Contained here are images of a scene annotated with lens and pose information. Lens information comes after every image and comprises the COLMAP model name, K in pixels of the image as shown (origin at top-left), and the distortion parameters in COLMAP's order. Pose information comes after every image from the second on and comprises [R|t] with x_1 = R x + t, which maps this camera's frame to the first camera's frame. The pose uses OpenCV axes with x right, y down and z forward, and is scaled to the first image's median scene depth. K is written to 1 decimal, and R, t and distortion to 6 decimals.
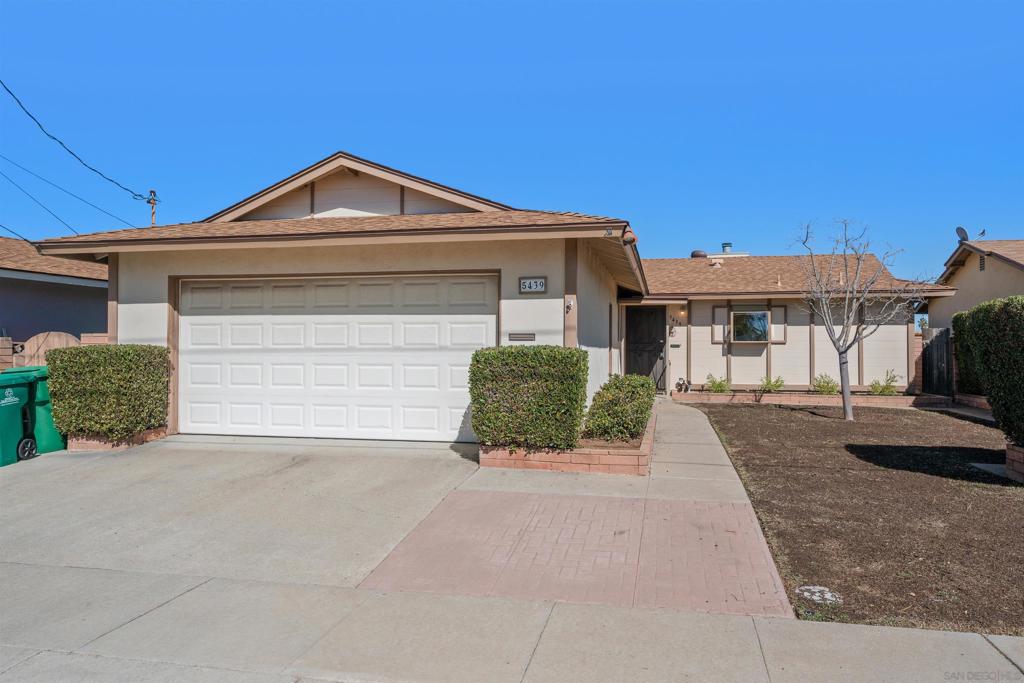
lens RADIAL K [[711.6, 0, 512.0], [0, 711.6, 341.5], [0, 0, 1]] dist [-0.004292, 0.001136]
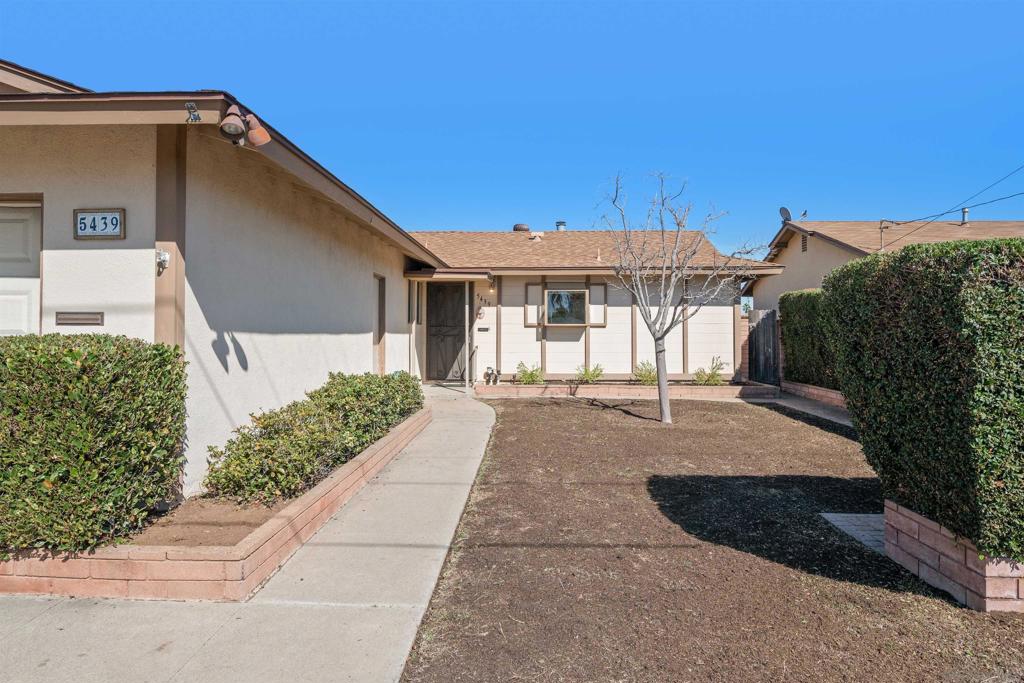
lens RADIAL K [[658.5, 0, 514.3], [0, 658.5, 321.9], [0, 0, 1]] dist [-0.002932, -0.000572]
pose [[0.982929, 0.000811, 0.183985, 0.125495], [-0.000447, 0.999998, -0.002021, -0.001412], [-0.183986, 0.001904, 0.982927, 0.223791]]
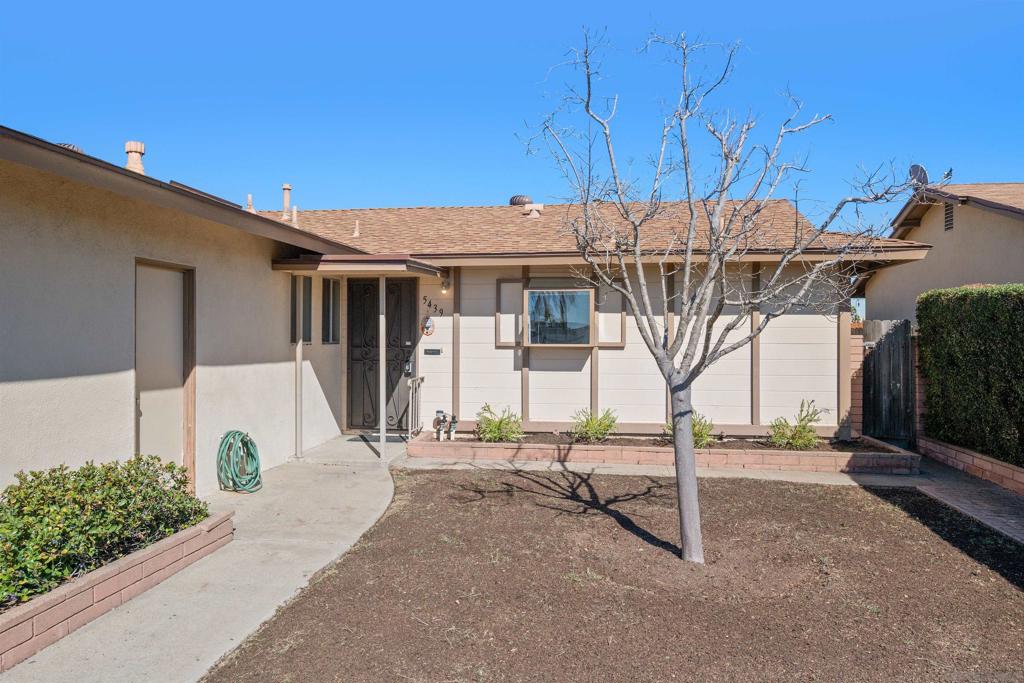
lens RADIAL K [[711.6, 0, 512.0], [0, 711.6, 341.5], [0, 0, 1]] dist [-0.004292, 0.001136]
pose [[0.996841, -0.002136, 0.079392, 0.257973], [0.000576, 0.999806, 0.019665, -0.013016], [-0.079418, -0.019557, 0.996650, 0.465672]]
